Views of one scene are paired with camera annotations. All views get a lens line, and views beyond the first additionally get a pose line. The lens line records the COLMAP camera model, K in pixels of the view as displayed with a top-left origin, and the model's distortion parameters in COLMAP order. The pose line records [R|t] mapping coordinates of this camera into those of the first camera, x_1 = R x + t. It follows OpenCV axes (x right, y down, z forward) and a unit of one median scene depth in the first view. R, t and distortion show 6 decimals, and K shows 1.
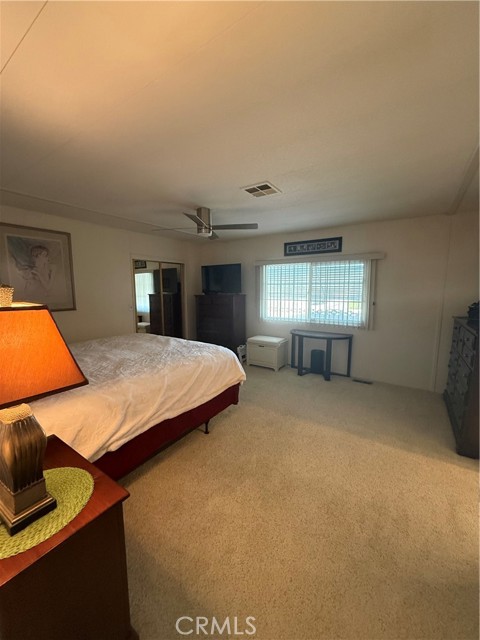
lens RADIAL K [[252.9, 0, 239.7], [0, 252.9, 318.6], [0, 0, 1]] dist [-0.003953, -0.000128]
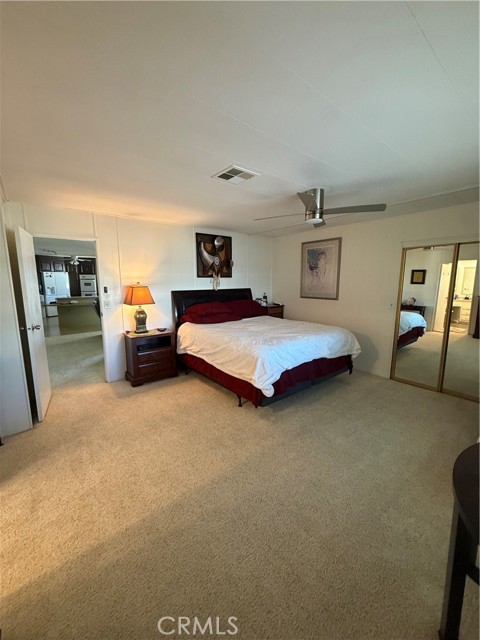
lens RADIAL K [[252.9, 0, 239.9], [0, 252.9, 317.8], [0, 0, 1]] dist [-0.003953, -0.000128]
pose [[-0.289394, 0.145284, -0.946120, 0.798792], [-0.110804, 0.976685, 0.183870, -0.146878], [0.950775, 0.158045, -0.266549, 1.065909]]
